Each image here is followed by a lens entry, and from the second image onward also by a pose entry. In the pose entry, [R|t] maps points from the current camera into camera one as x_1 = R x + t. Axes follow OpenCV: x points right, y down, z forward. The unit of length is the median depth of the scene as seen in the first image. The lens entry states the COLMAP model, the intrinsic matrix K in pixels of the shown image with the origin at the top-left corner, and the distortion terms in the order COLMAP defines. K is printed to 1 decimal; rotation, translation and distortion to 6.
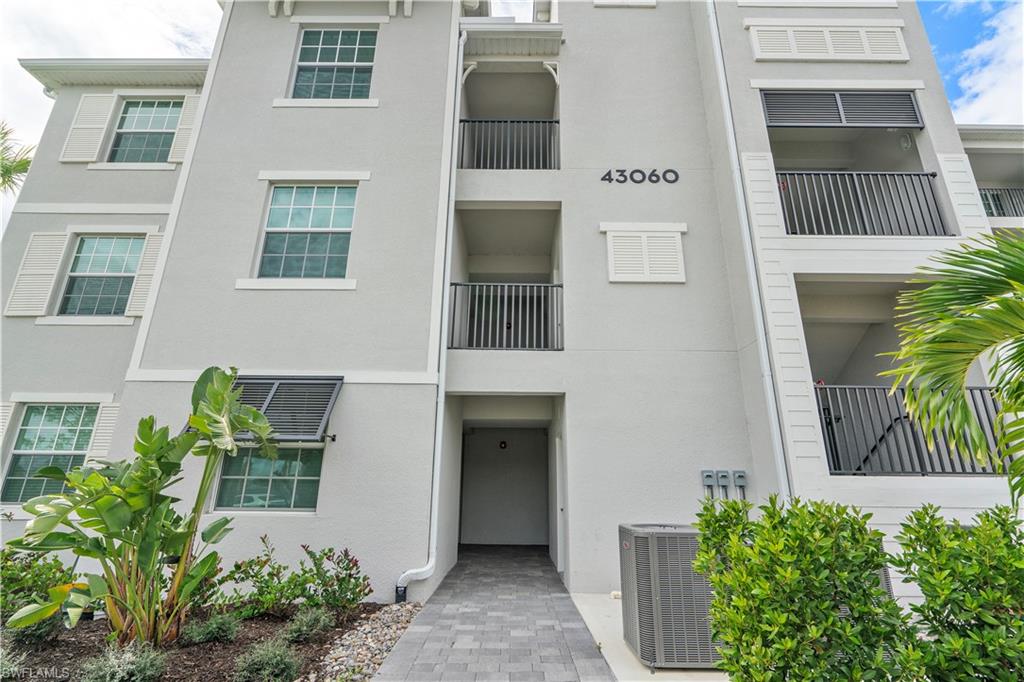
lens RADIAL K [[467.4, 0, 511.0], [0, 467.4, 338.3], [0, 0, 1]] dist [-0.005520, 0.000997]
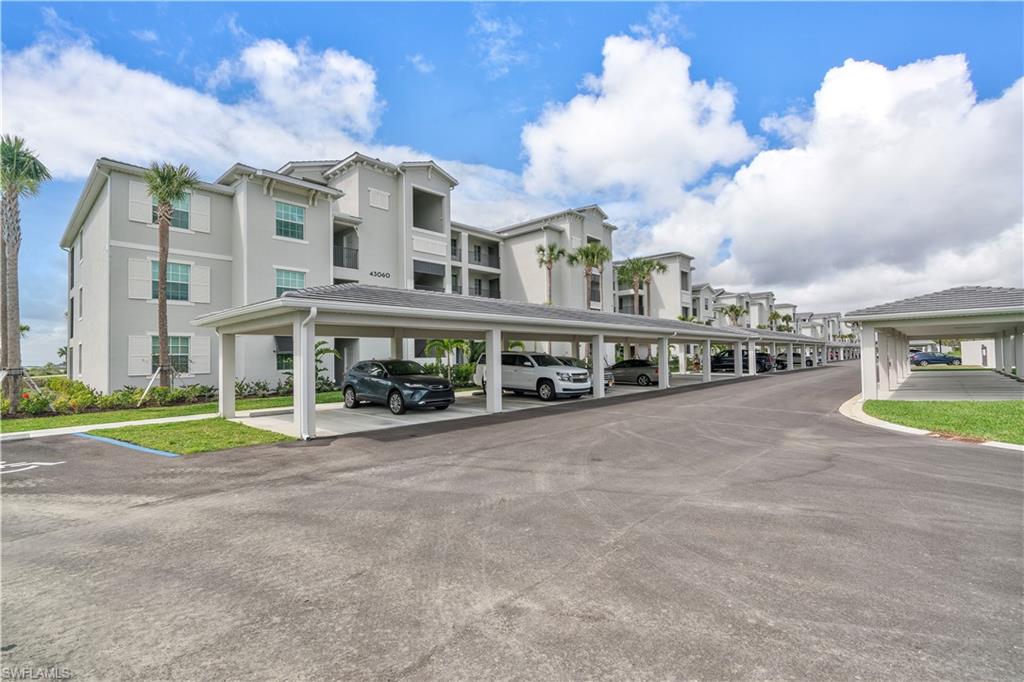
lens RADIAL K [[467.4, 0, 514.3], [0, 467.4, 345.2], [0, 0, 1]] dist [-0.005520, 0.000997]
pose [[0.679779, -0.002766, 0.733412, -1.647028], [-0.202008, 0.960607, 0.190858, -0.730225], [-0.705048, -0.277896, 0.652442, -2.190083]]
